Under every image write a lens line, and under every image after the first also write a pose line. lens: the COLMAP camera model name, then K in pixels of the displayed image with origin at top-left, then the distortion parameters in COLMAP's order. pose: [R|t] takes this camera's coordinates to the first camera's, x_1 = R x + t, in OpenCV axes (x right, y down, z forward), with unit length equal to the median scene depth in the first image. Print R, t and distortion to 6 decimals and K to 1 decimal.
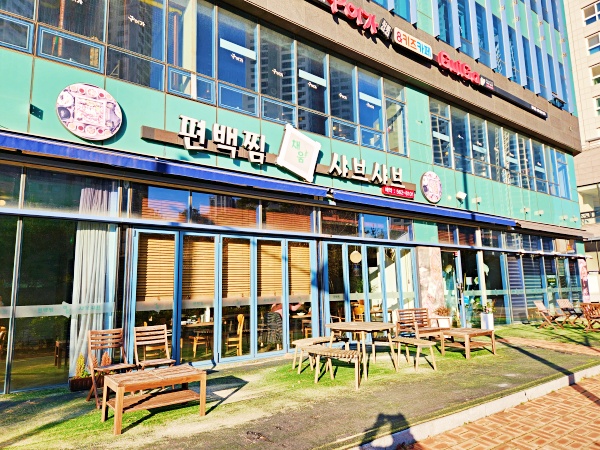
lens RADIAL K [[387.1, 0, 300.0], [0, 387.1, 225.0], [0, 0, 1]] dist [0.049426, -0.001887]
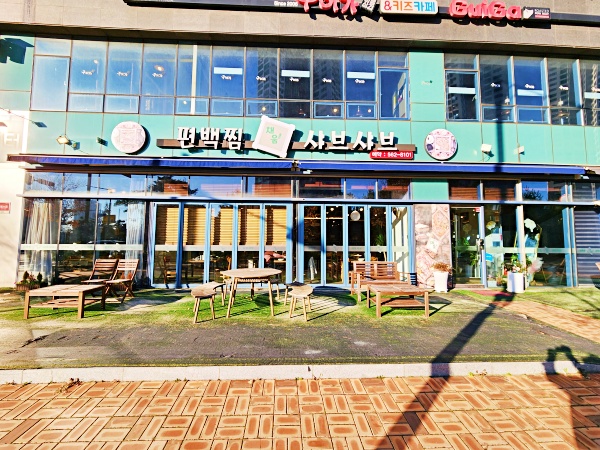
lens RADIAL K [[240.8, 0, 298.6], [0, 240.8, 221.0], [0, 0, 1]] dist [-0.000850, -0.000538]
pose [[0.834436, -0.017689, -0.550821, 0.447320], [0.064306, 0.995782, 0.065439, 0.042217], [0.547340, -0.090025, 0.832054, 0.317261]]
